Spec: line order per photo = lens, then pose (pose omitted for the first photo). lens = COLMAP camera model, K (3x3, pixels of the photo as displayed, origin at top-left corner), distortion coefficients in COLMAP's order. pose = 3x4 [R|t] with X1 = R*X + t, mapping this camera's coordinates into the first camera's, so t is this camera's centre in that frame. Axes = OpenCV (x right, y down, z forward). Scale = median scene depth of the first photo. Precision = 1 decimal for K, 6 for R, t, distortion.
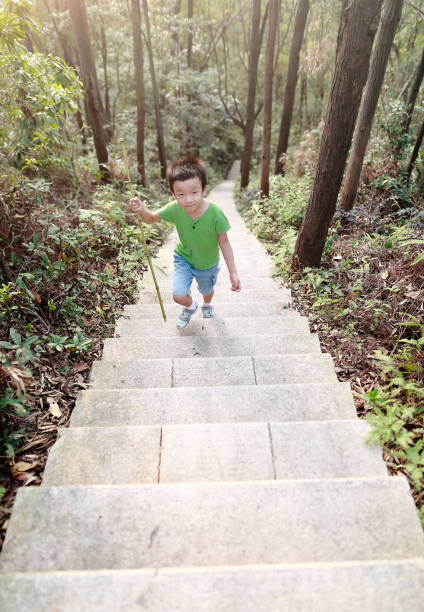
lens RADIAL K [[446.7, 0, 212.0], [0, 446.7, 306.0], [0, 0, 1]] dist [-0.009491, -0.002199]
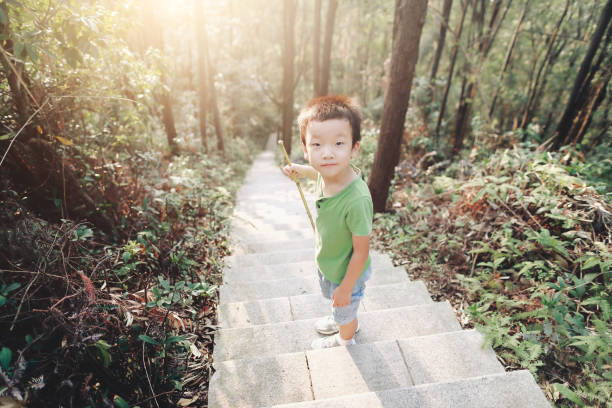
lens RADIAL K [[400.1, 0, 306.0], [0, 400.1, 204.0], [0, 0, 1]] dist [-0.004314, 0.001974]
pose [[0.992769, -0.062982, 0.102191, -0.132815], [0.076426, 0.988099, -0.133490, 0.024915], [-0.092567, 0.140335, 0.985767, -0.032997]]
